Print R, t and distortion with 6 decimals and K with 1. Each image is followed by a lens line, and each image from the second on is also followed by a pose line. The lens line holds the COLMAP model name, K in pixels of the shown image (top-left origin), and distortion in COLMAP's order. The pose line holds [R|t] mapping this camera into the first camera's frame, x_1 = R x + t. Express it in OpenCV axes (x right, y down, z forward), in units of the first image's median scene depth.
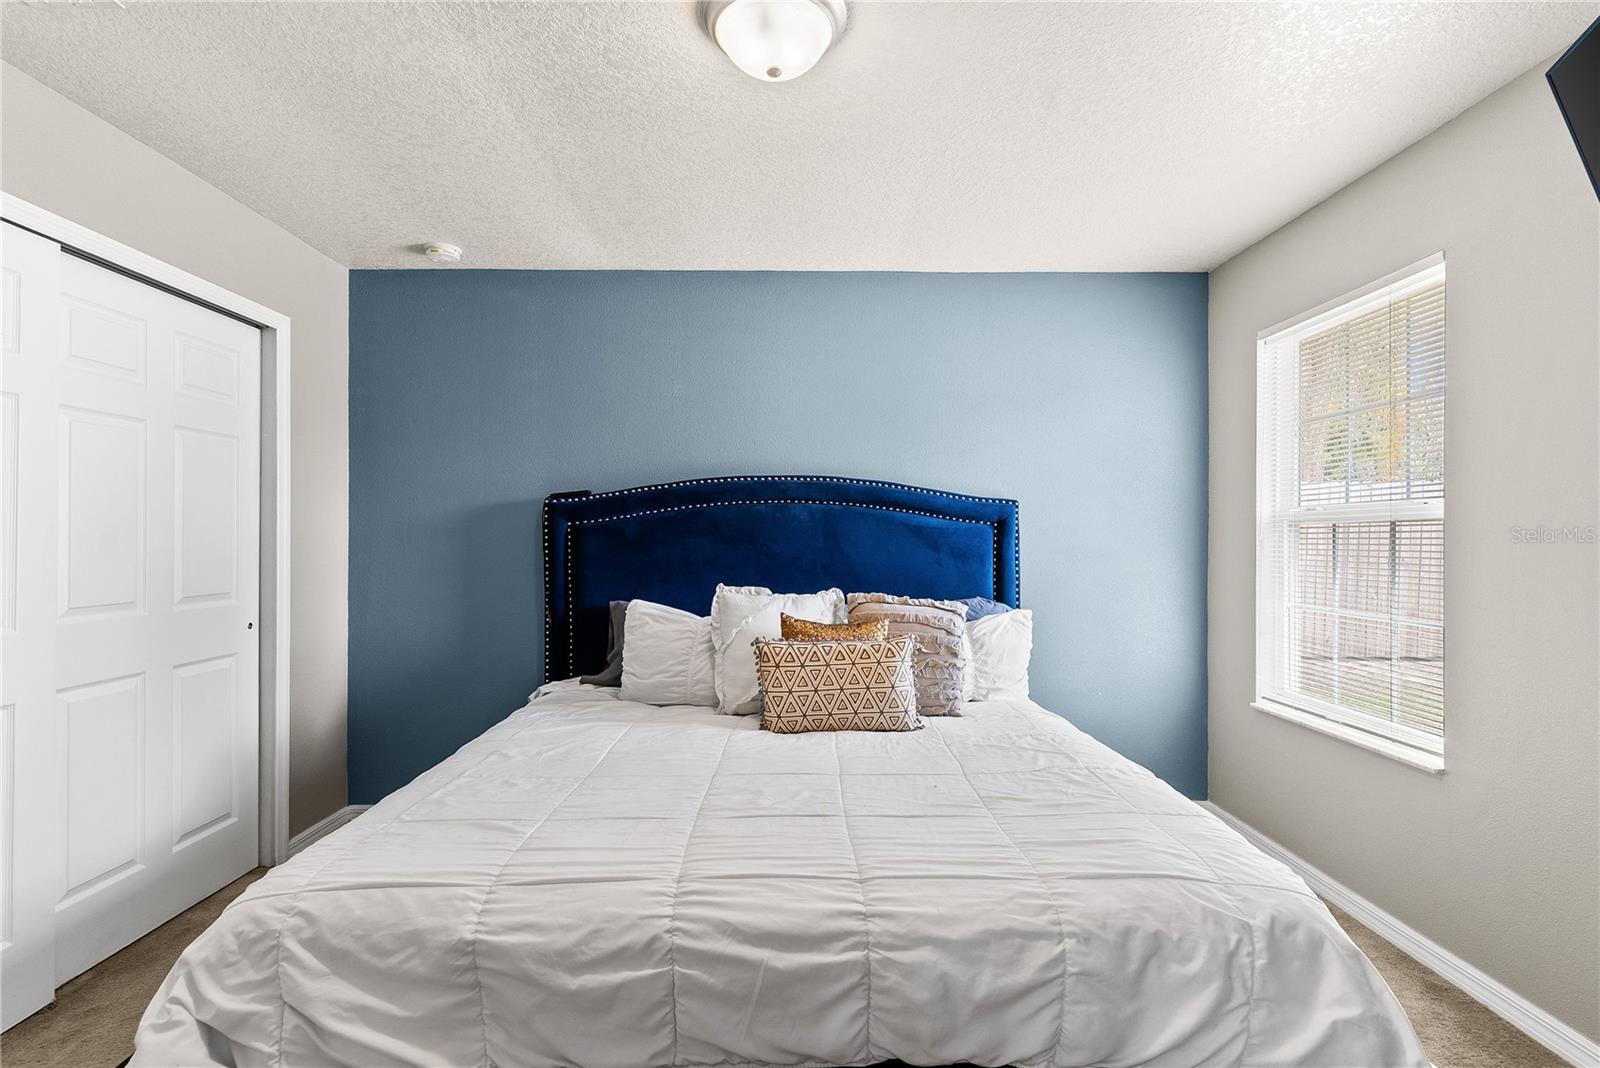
lens RADIAL K [[758.1, 0, 800.0], [0, 758.1, 534.0], [0, 0, 1]] dist [0.001655, -0.000084]
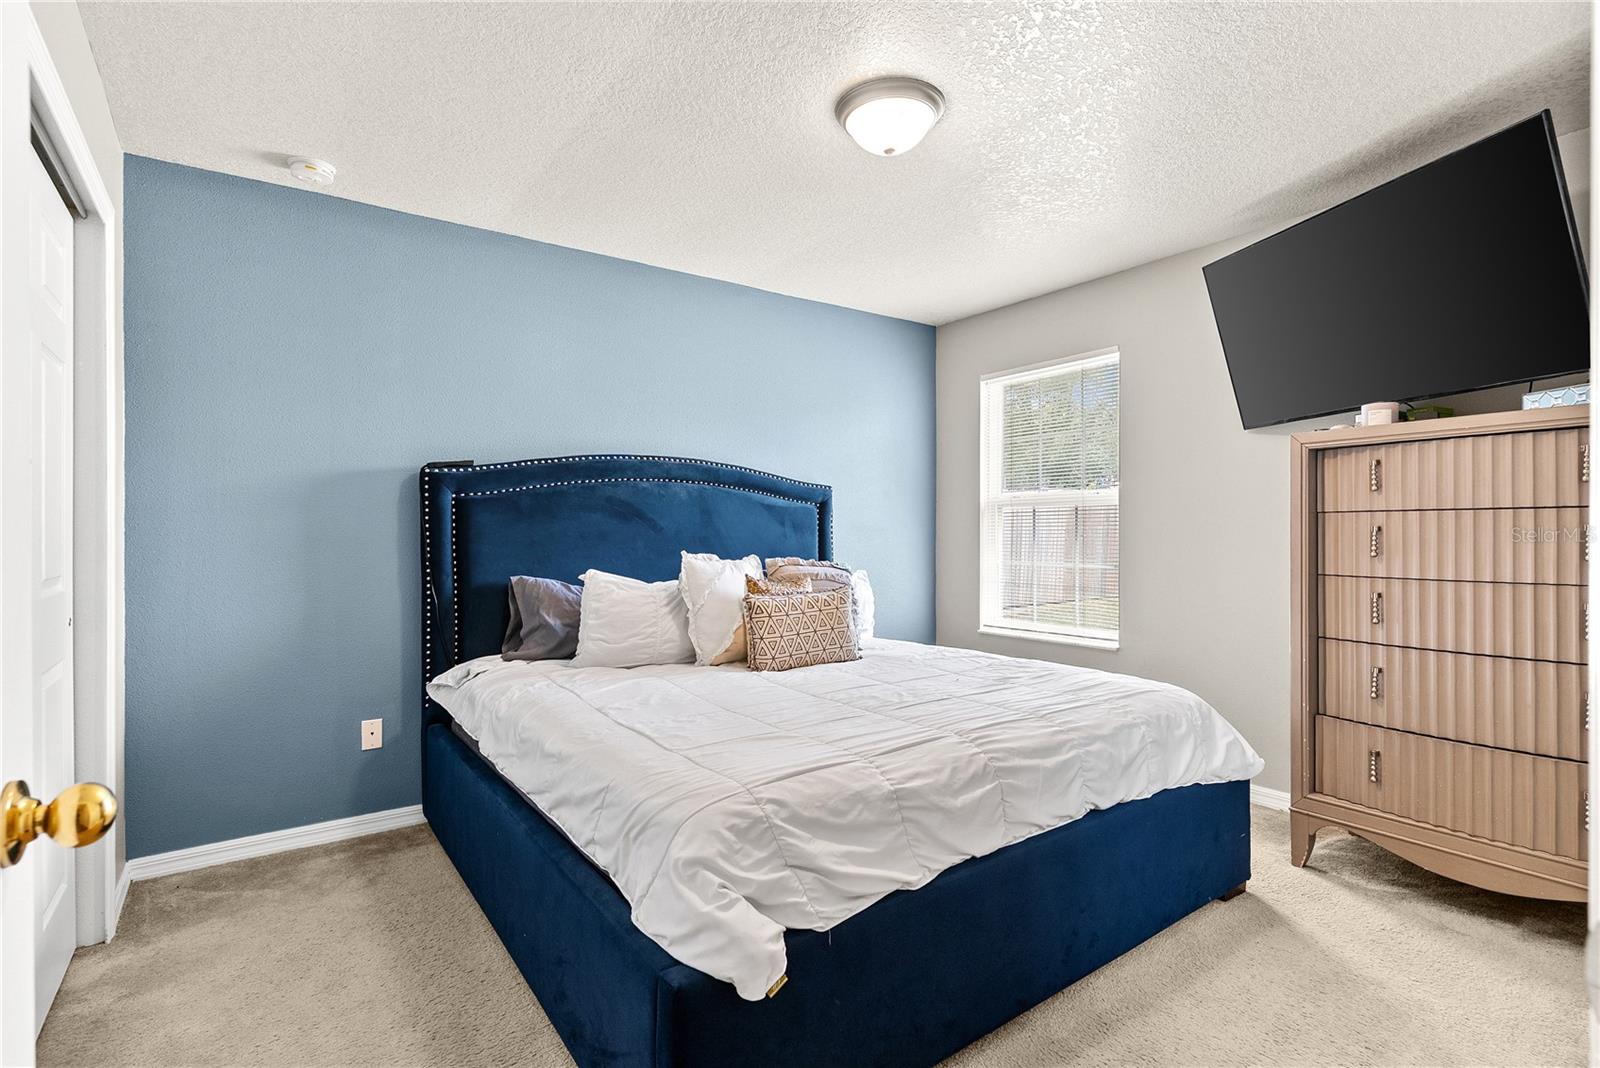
lens RADIAL K [[758.9, 0, 796.5], [0, 758.9, 528.1], [0, 0, 1]] dist [-0.001276, 0.000113]
pose [[0.825032, 0.000126, 0.565086, -0.631780], [0.000465, 0.999999, -0.000901, 0.035421], [-0.565086, 0.001007, 0.825031, -0.003405]]
